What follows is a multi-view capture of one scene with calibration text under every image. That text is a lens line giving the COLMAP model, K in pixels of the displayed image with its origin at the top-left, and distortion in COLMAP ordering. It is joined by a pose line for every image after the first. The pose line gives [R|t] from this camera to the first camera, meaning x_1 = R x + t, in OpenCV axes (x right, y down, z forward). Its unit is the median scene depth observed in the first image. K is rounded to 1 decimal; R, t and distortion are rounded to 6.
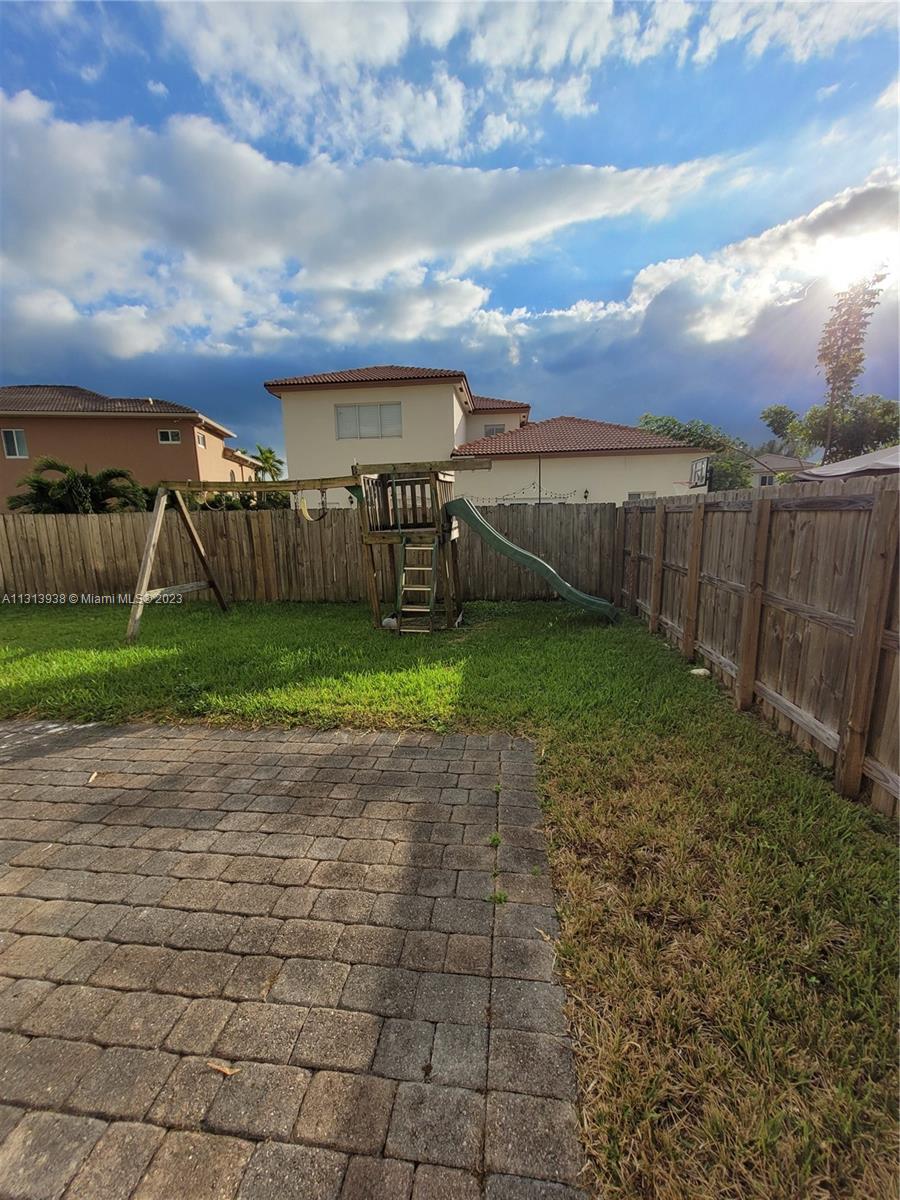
lens RADIAL K [[463.9, 0, 453.3], [0, 463.9, 598.7], [0, 0, 1]] dist [0.008197, -0.000776]
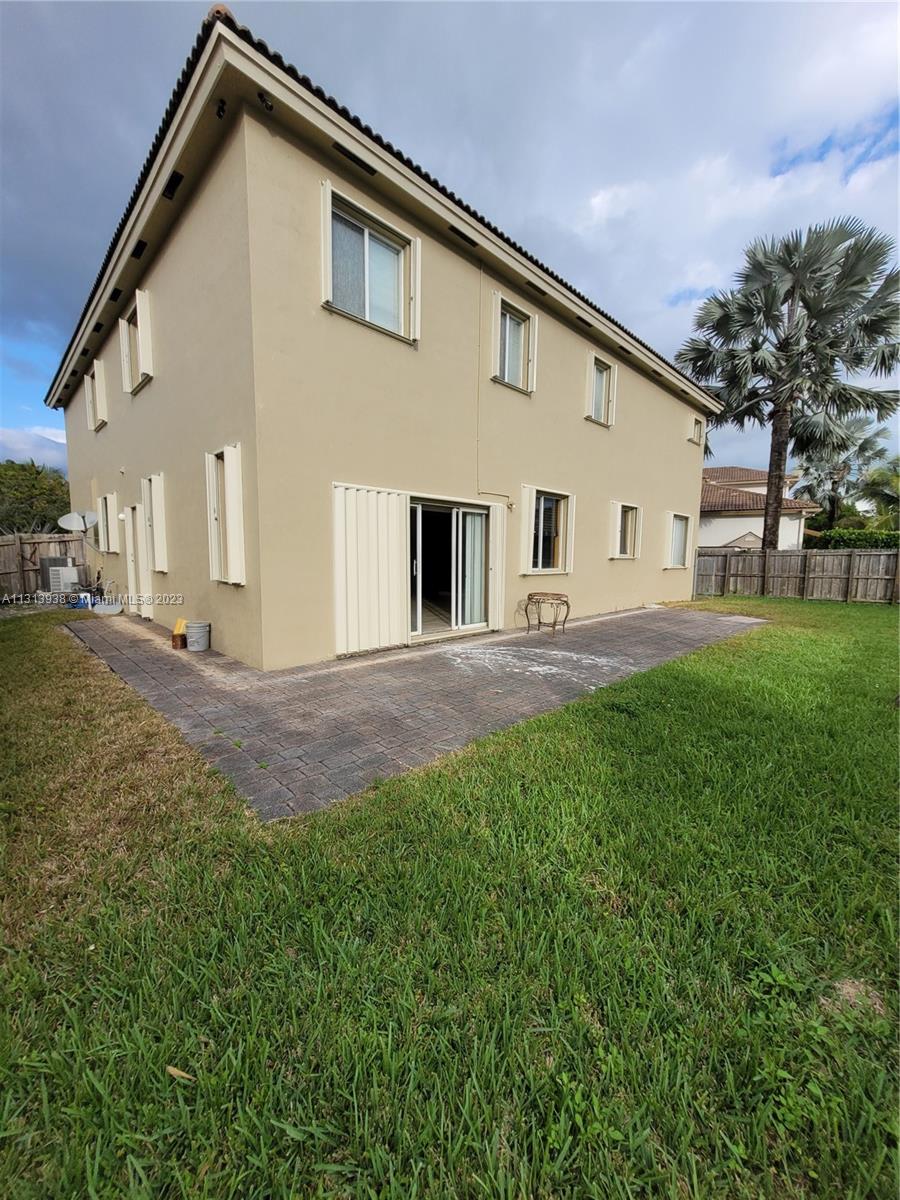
lens RADIAL K [[463.9, 0, 458.2], [0, 463.9, 609.7], [0, 0, 1]] dist [0.008197, -0.000776]
pose [[-0.615562, 0.108050, -0.780646, 0.281623], [-0.134542, 0.961607, 0.239188, -0.134065], [0.776519, 0.252265, -0.577392, 0.828277]]
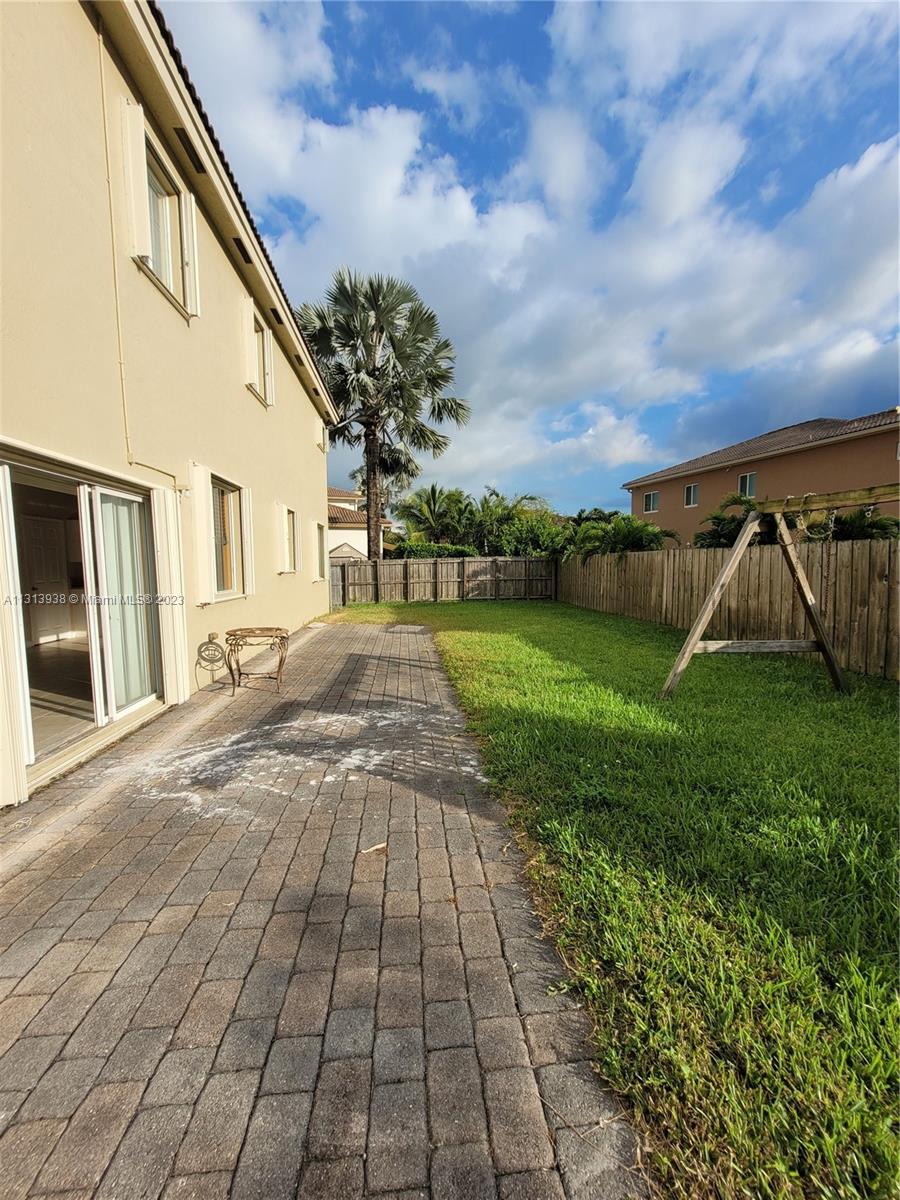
lens RADIAL K [[463.9, 0, 454.7], [0, 463.9, 605.0], [0, 0, 1]] dist [0.008197, -0.000776]
pose [[0.218972, 0.105046, -0.970060, 0.022651], [-0.162362, 0.984250, 0.069932, -0.066653], [0.962128, 0.142188, 0.232578, 0.404317]]
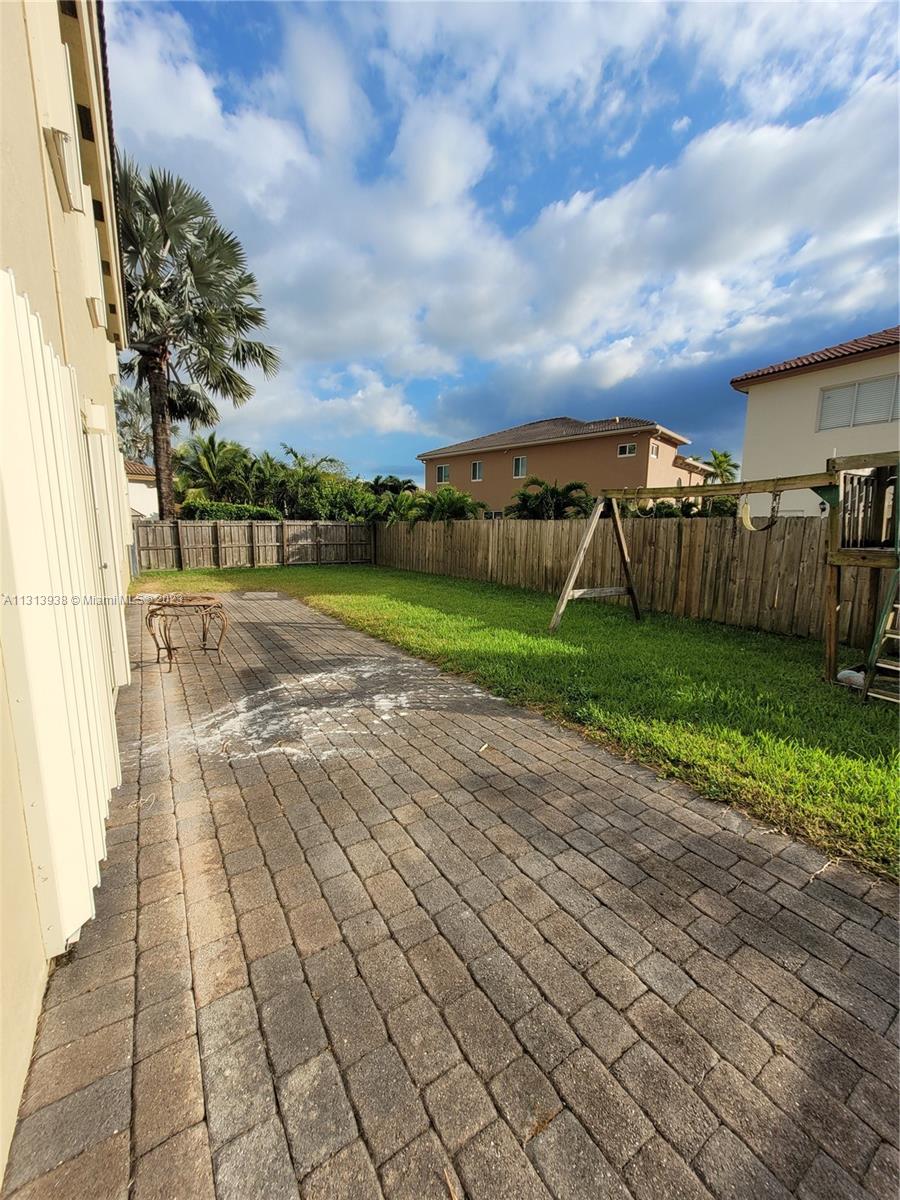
lens RADIAL K [[463.9, 0, 456.7], [0, 463.9, 600.9], [0, 0, 1]] dist [0.008197, -0.000776]
pose [[0.643384, 0.145992, -0.751494, -0.006384], [-0.156039, 0.986048, 0.057967, -0.012583], [0.749472, 0.079967, 0.657188, 0.080507]]
